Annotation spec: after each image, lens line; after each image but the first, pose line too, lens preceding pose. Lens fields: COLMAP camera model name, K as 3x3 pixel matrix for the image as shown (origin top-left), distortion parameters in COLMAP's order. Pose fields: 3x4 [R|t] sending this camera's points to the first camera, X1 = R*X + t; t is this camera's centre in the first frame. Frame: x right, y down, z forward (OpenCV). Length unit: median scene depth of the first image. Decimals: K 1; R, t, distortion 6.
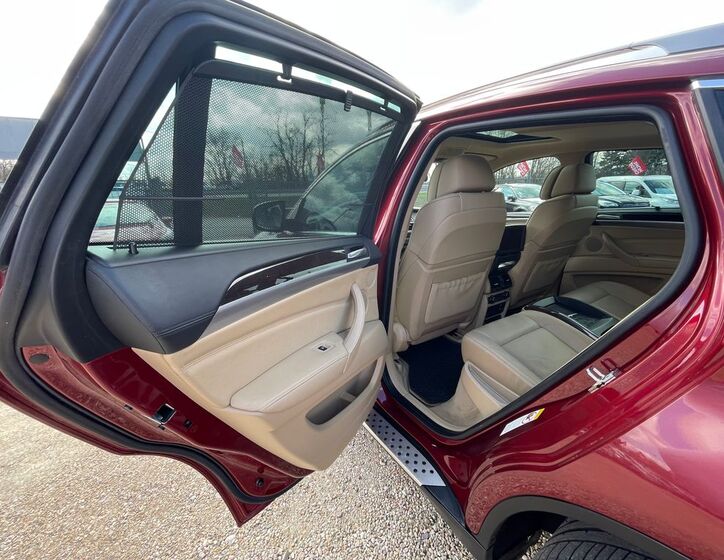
lens RADIAL K [[302.8, 0, 360.0], [0, 302.8, 282.2], [0, 0, 1]] dist [-0.001333, -0.000833]
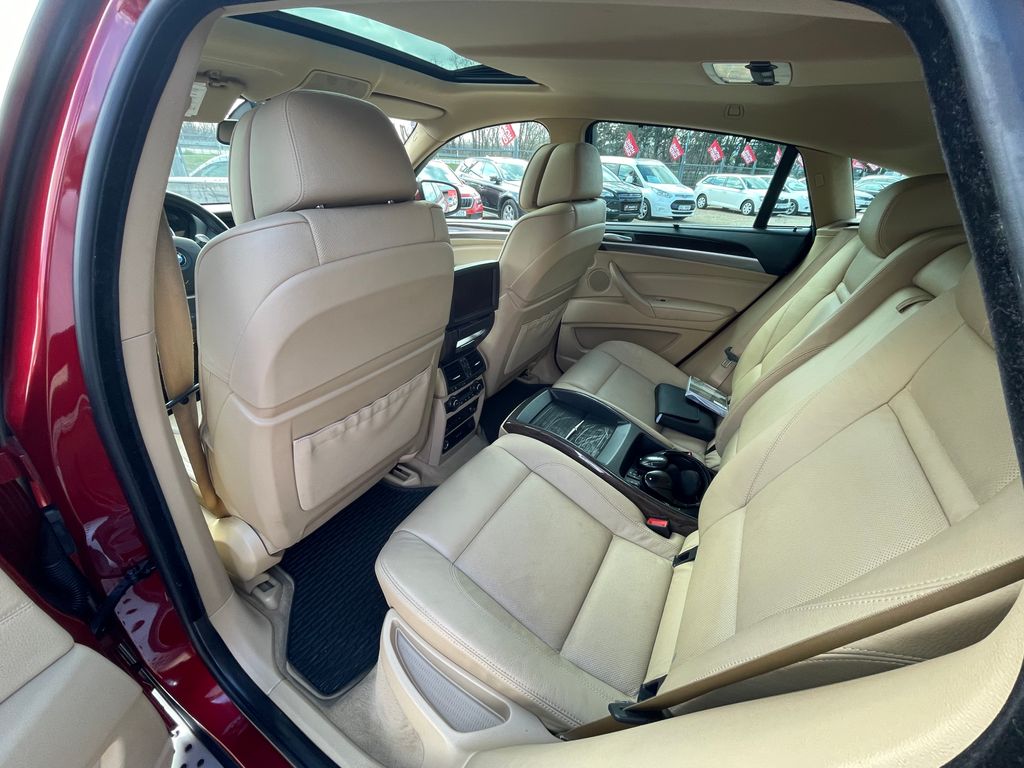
lens RADIAL K [[413.6, 0, 504.8], [0, 413.6, 384.6], [0, 0, 1]] dist [-0.005322, 0.001438]
pose [[0.893364, -0.156025, 0.421375, 0.211225], [0.064908, 0.972752, 0.222575, -0.134505], [-0.444621, -0.171490, 0.879149, 0.310976]]
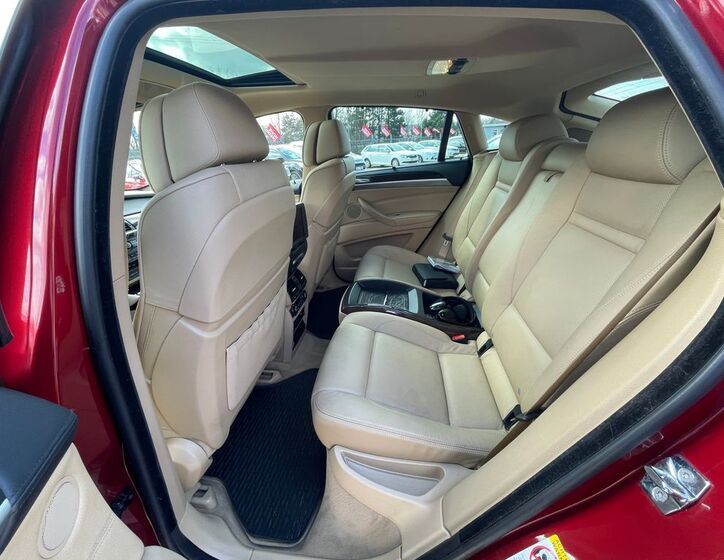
lens RADIAL K [[302.8, 0, 357.5], [0, 302.8, 280.9], [0, 0, 1]] dist [-0.001333, -0.000833]
pose [[0.652603, -0.320850, 0.686414, 0.053358], [0.255444, 0.946049, 0.199350, -0.116593], [-0.713342, 0.045244, 0.699354, 0.369801]]
